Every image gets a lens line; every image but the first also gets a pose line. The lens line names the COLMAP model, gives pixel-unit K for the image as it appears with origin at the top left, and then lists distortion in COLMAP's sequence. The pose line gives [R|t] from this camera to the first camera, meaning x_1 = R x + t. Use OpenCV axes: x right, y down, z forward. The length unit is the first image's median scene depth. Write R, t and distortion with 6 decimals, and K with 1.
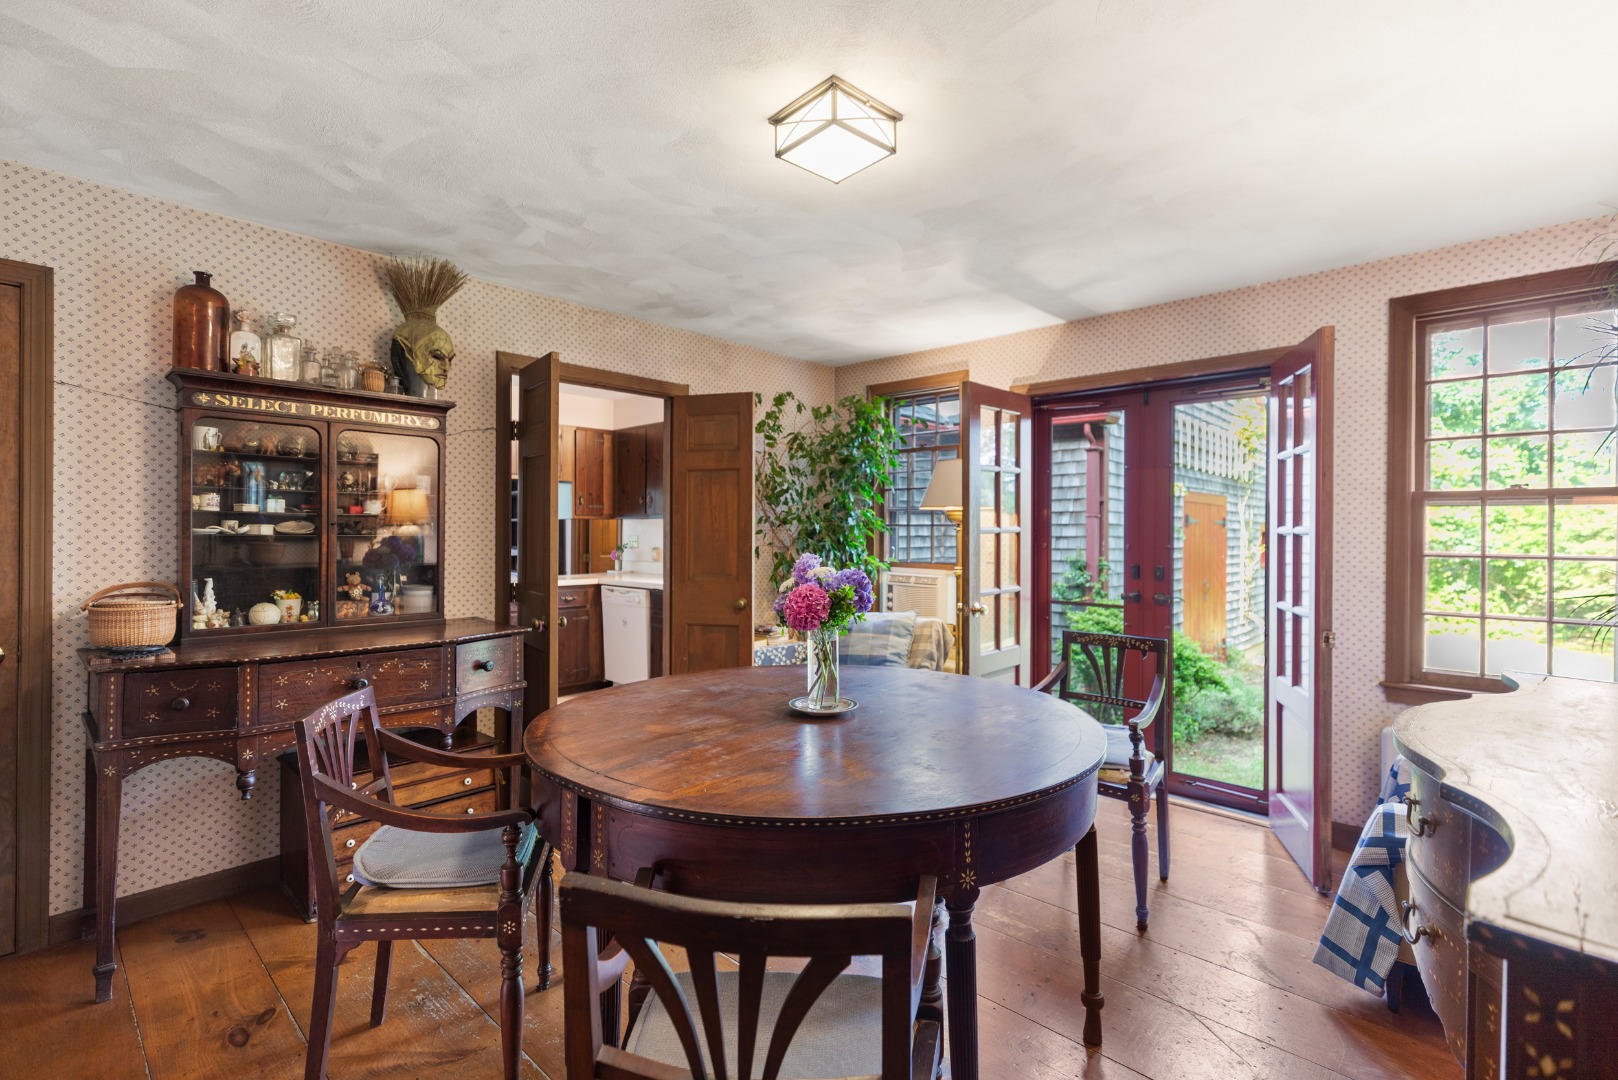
lens RADIAL K [[746.5, 0, 803.5], [0, 746.5, 534.9], [0, 0, 1]] dist [0.004812, 0.000269]
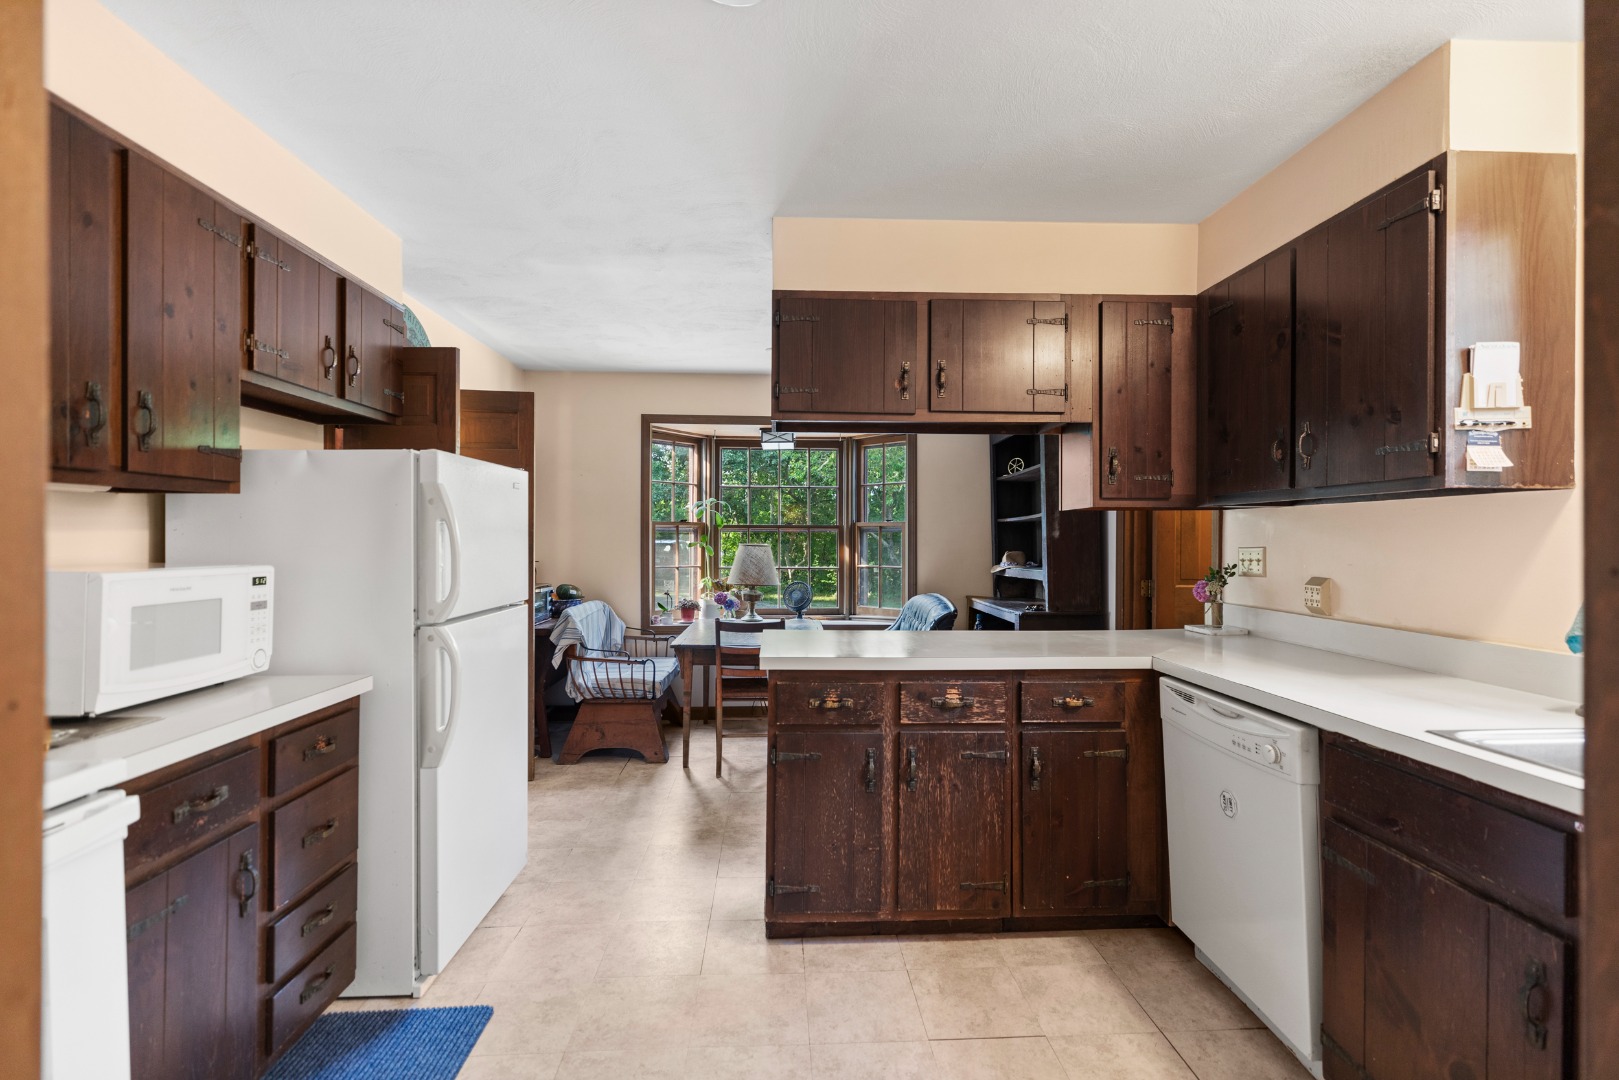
lens RADIAL K [[747.0, 0, 803.3], [0, 747.0, 533.4], [0, 0, 1]] dist [0.004812, 0.000269]
pose [[0.724237, -0.004400, -0.689537, -0.126956], [0.000206, 0.999981, -0.006165, -0.003875], [0.689551, 0.004323, 0.724224, 0.548888]]
